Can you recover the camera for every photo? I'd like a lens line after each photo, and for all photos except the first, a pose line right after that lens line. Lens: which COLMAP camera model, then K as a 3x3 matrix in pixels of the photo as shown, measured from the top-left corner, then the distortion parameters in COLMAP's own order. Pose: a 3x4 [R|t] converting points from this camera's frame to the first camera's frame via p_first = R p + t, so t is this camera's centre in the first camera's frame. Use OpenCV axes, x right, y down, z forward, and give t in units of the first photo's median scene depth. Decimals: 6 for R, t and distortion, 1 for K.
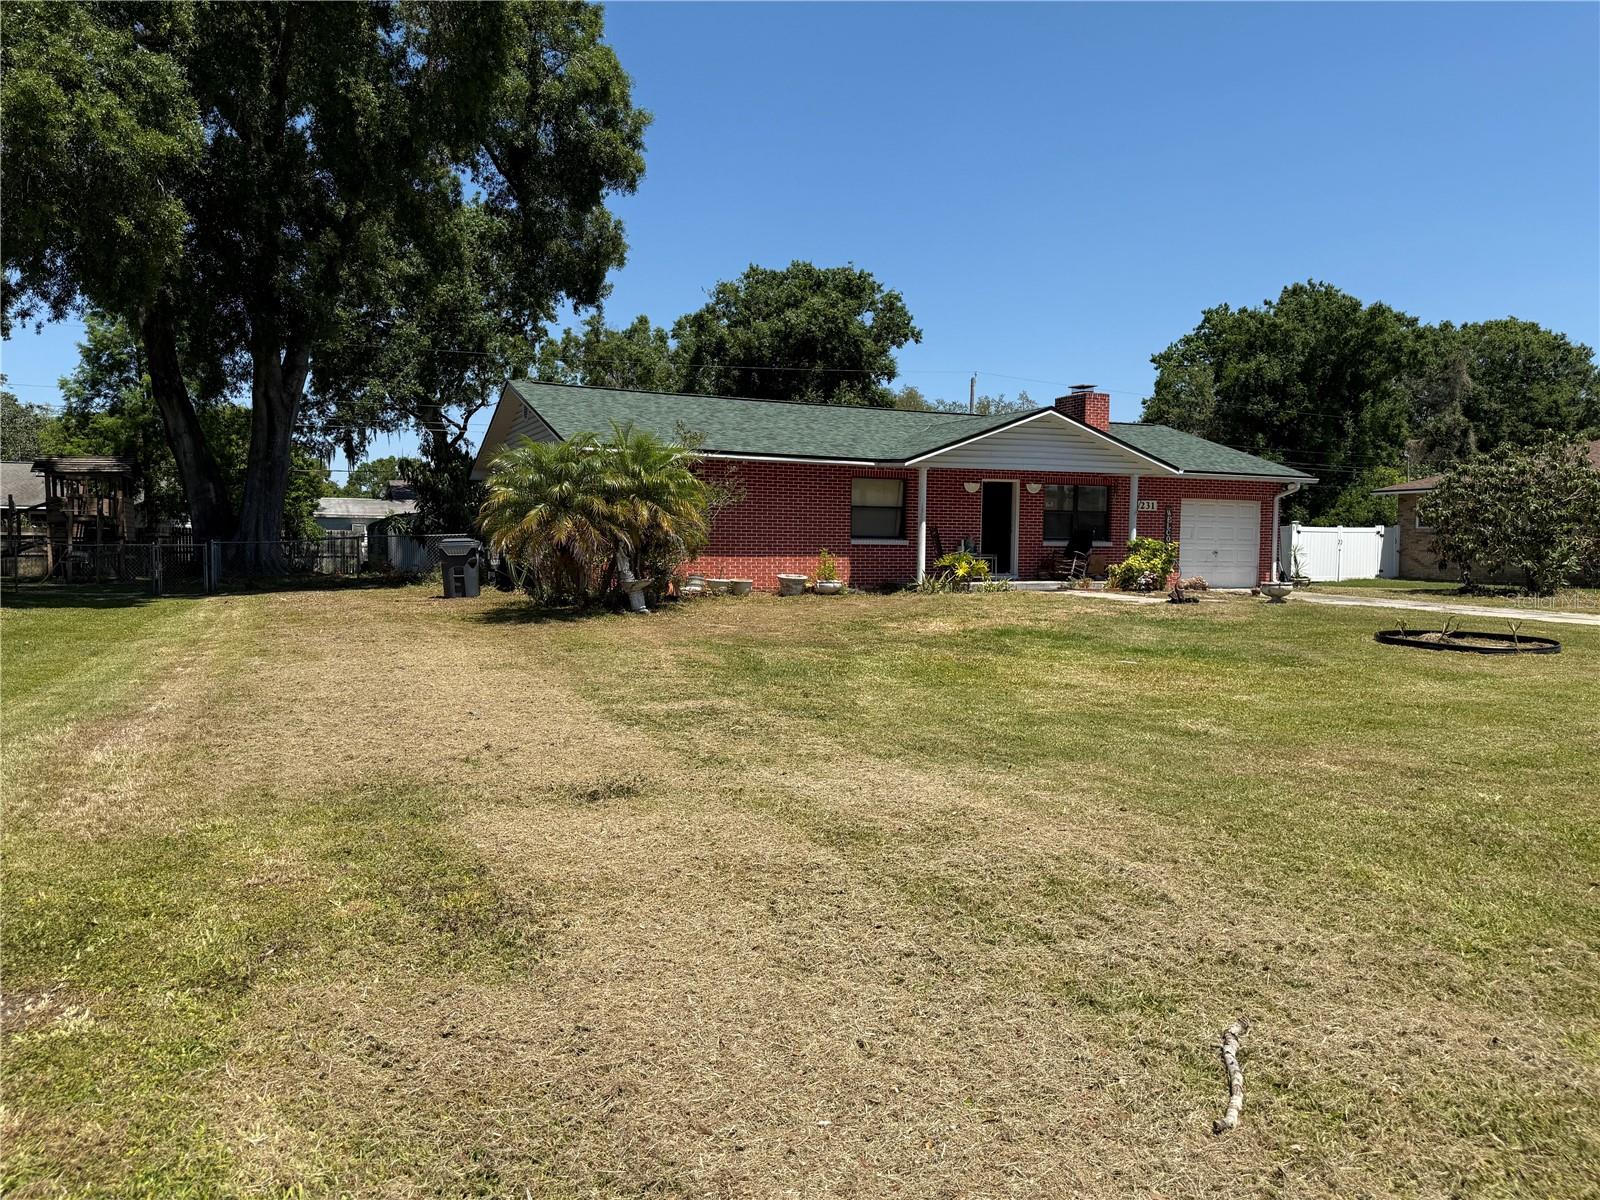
lens RADIAL K [[1127.9, 0, 812.3], [0, 1127.9, 595.7], [0, 0, 1]] dist [0.081133, -0.098280]
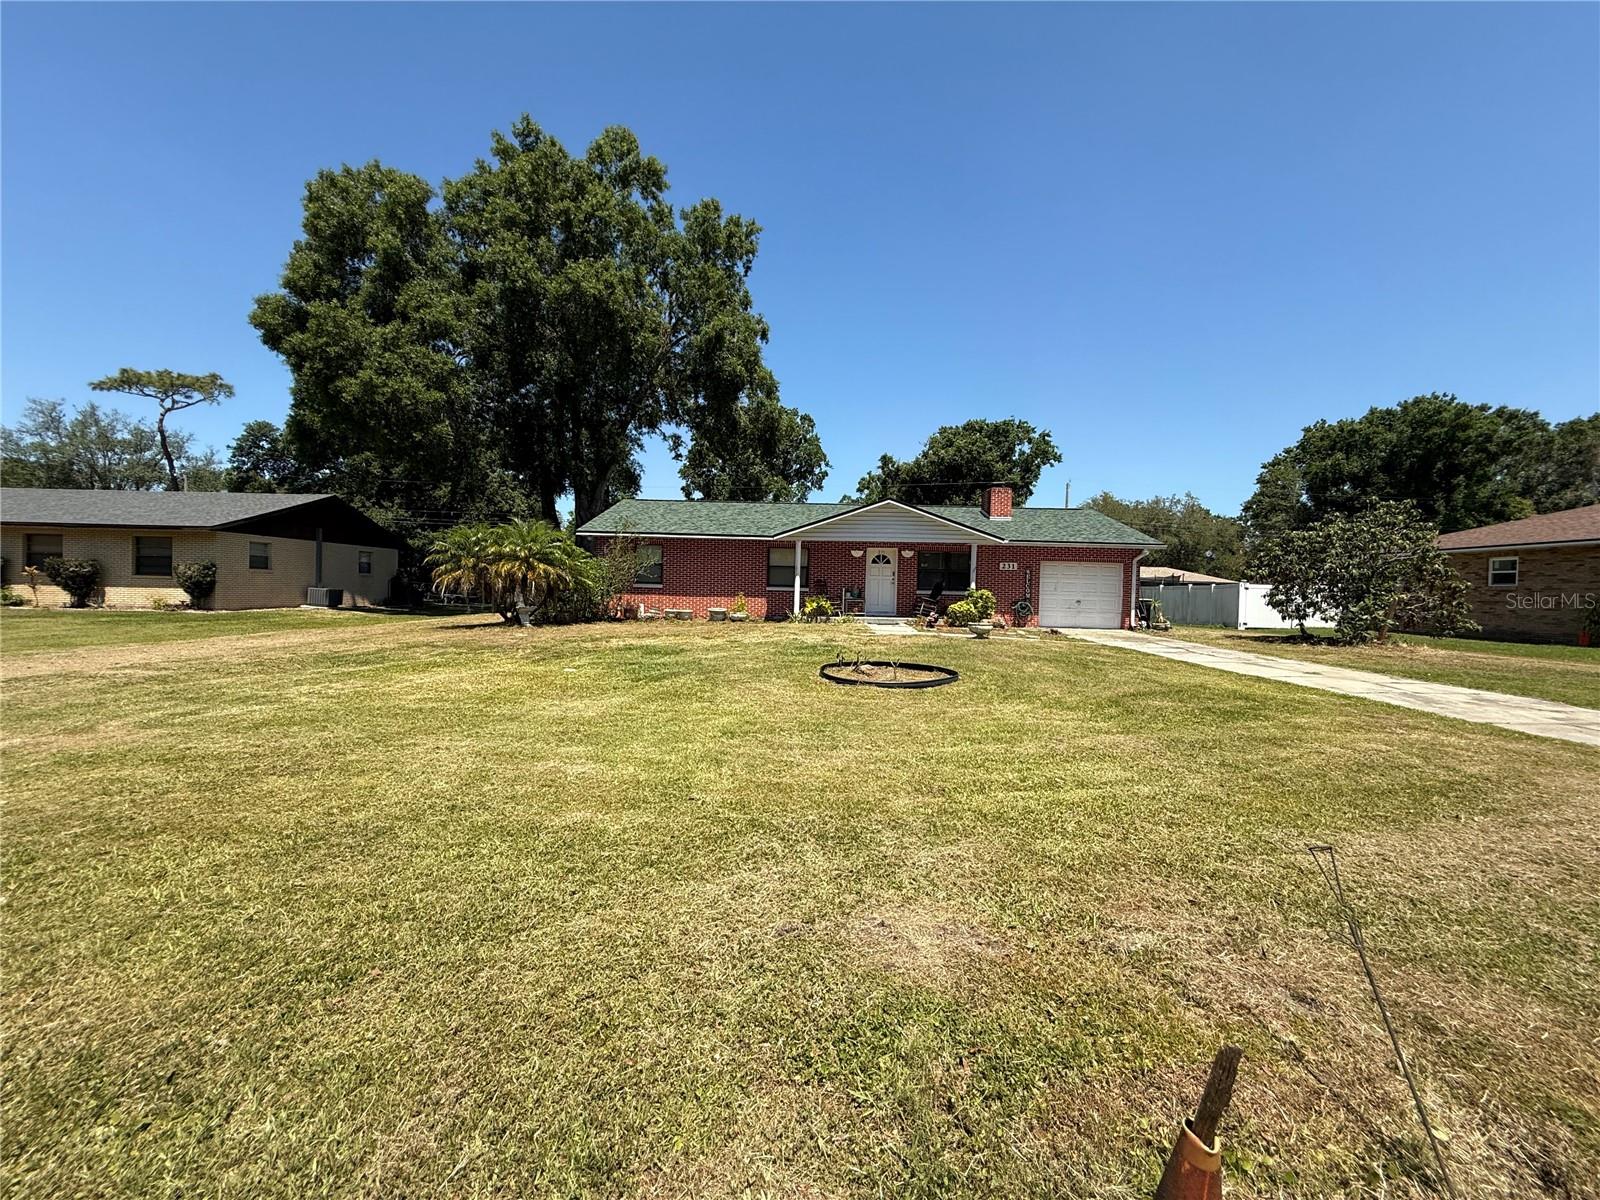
lens RADIAL K [[644.5, 0, 795.2], [0, 644.5, 595.3], [0, 0, 1]] dist [0.000710, 0.000669]
pose [[0.895729, 0.017213, -0.444266, 0.267870], [-0.035559, 0.998823, -0.032996, -0.005577], [0.443175, 0.045353, 0.895287, 0.117174]]
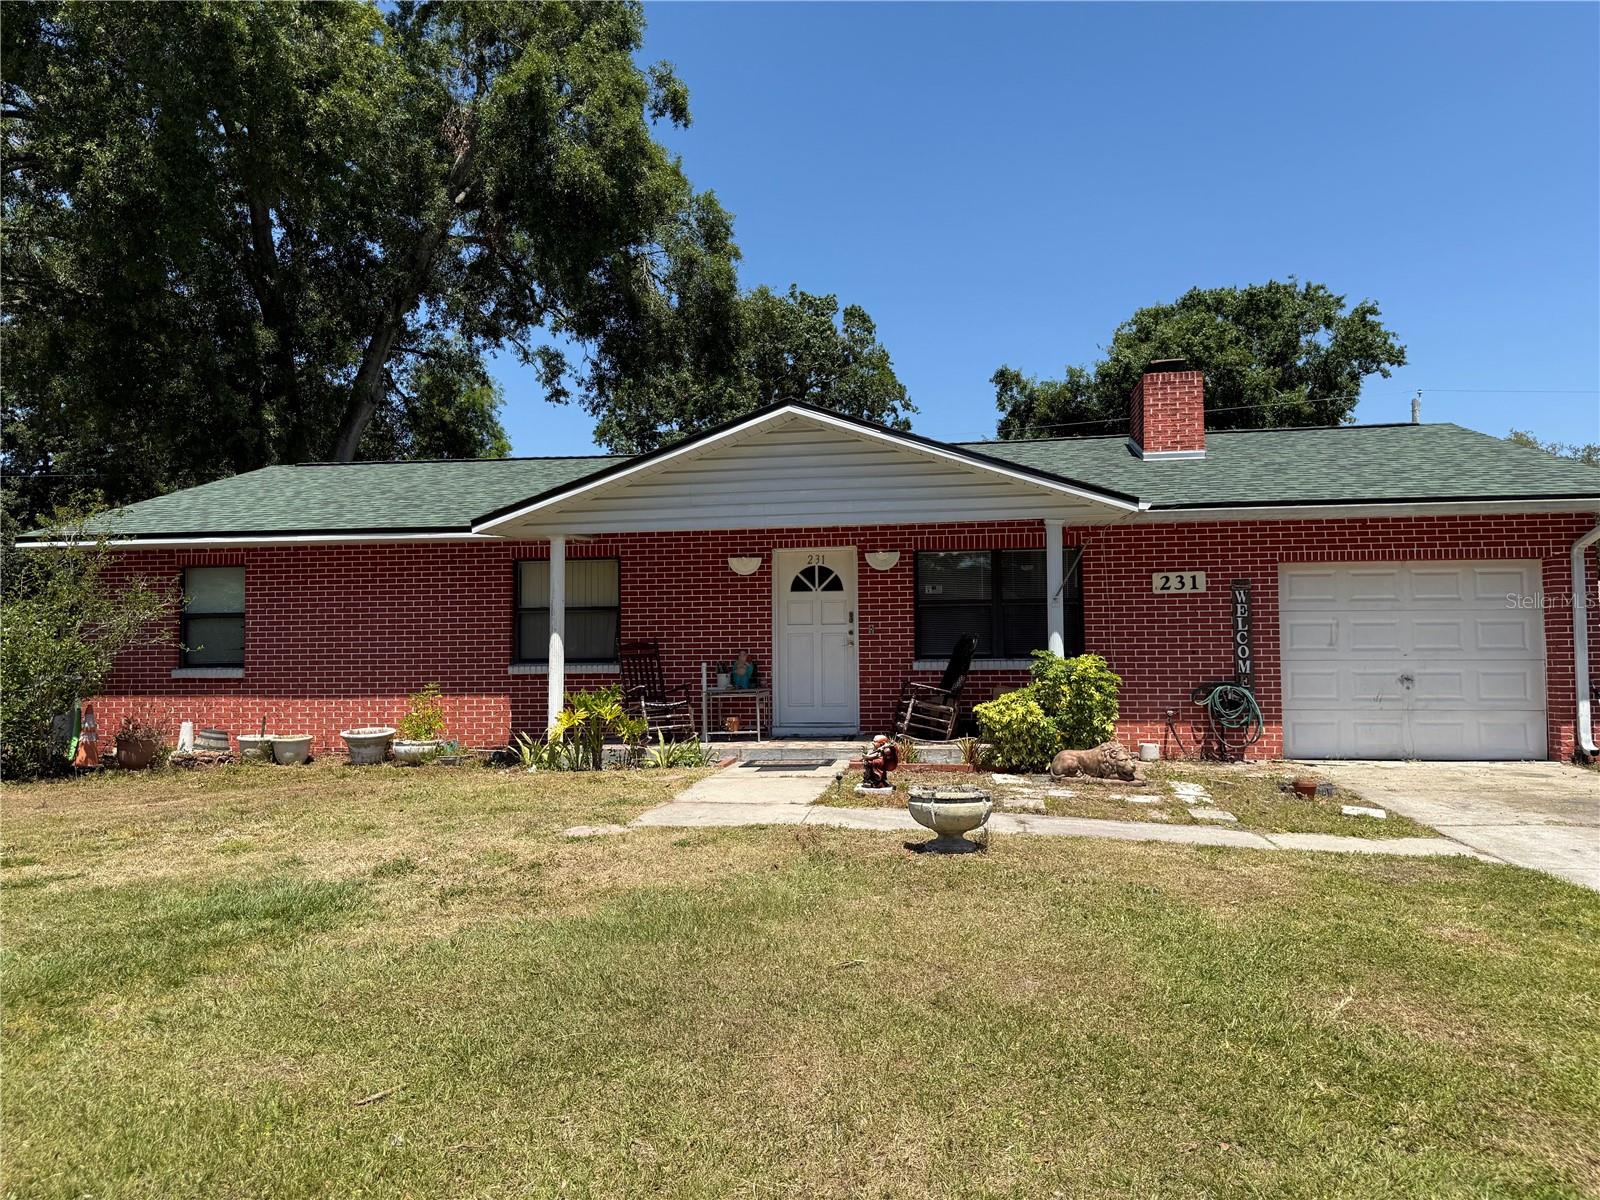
lens RADIAL K [[1127.9, 0, 800.4], [0, 1127.9, 602.2], [0, 0, 1]] dist [0.081133, -0.098280]
pose [[0.833844, -0.042524, -0.550360, 0.276247], [-0.005804, 0.996298, -0.085774, -0.018979], [0.551970, 0.074717, 0.830510, 0.335633]]
